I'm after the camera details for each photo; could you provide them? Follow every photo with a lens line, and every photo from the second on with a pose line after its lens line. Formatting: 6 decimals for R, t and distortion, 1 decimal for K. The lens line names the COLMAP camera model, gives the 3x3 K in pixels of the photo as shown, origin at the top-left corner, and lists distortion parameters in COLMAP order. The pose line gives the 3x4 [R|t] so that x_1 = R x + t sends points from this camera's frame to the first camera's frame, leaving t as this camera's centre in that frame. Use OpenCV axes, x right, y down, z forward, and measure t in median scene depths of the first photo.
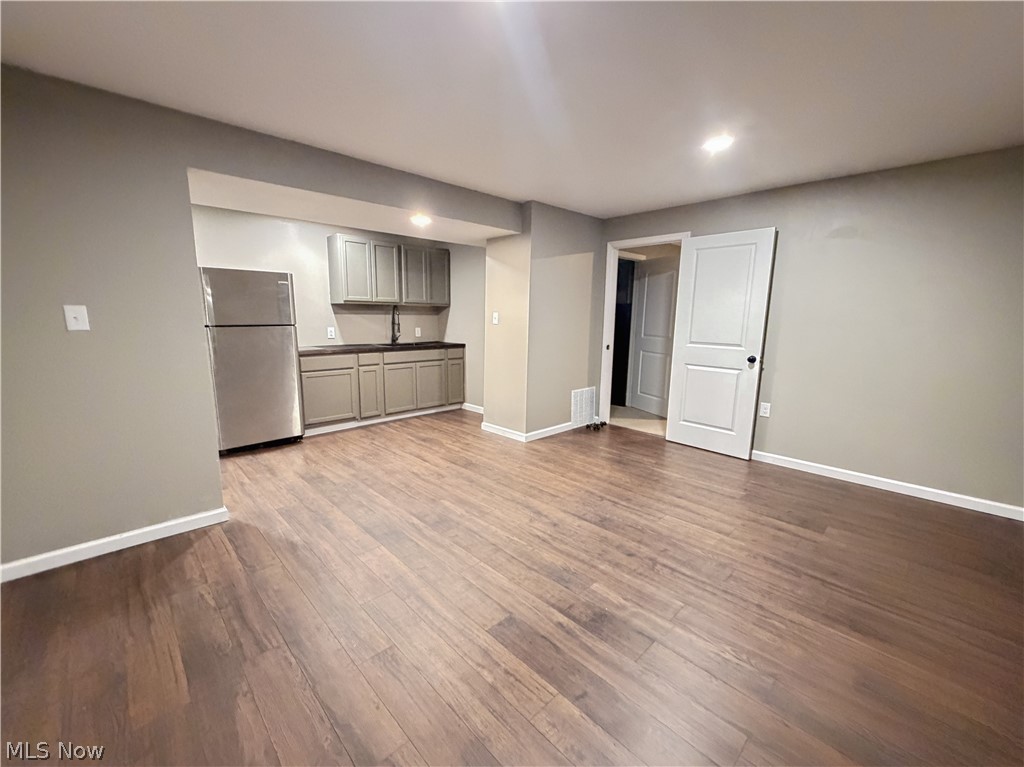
lens RADIAL K [[421.1, 0, 512.2], [0, 421.1, 387.0], [0, 0, 1]] dist [-0.000901, -0.000137]
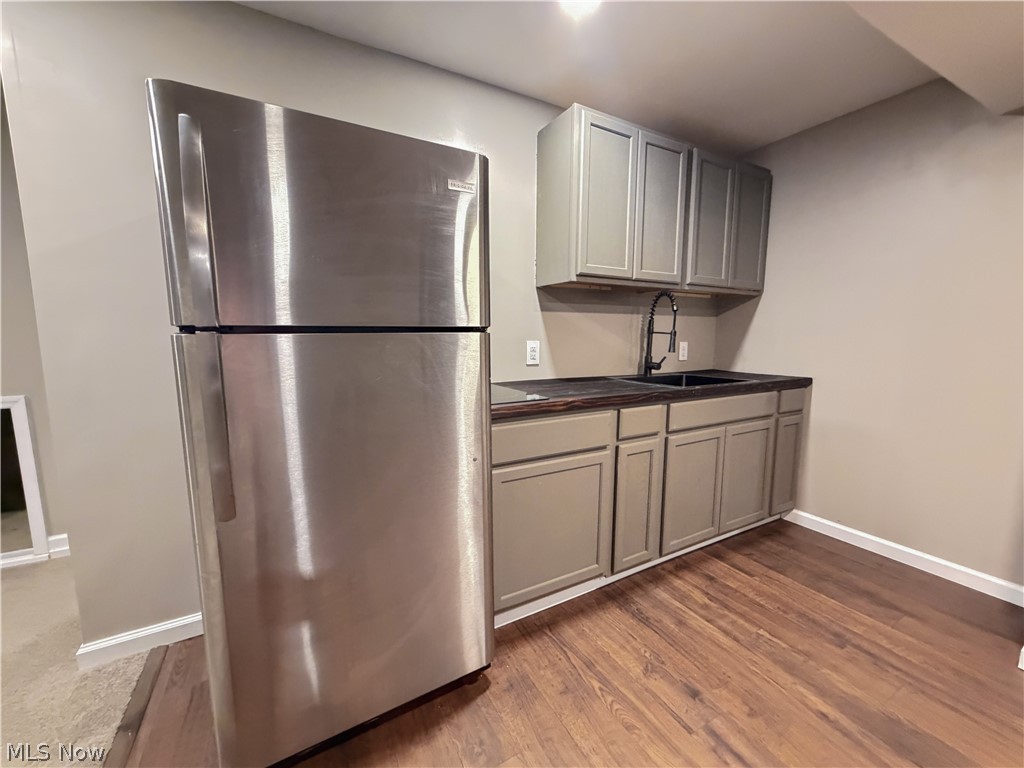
lens RADIAL K [[421.1, 0, 512.2], [0, 421.1, 387.5], [0, 0, 1]] dist [-0.000901, -0.000137]
pose [[0.963851, 0.024051, -0.265354, -0.325603], [-0.034785, 0.998752, -0.035826, -0.073620], [0.264162, 0.043762, 0.963485, 0.555540]]
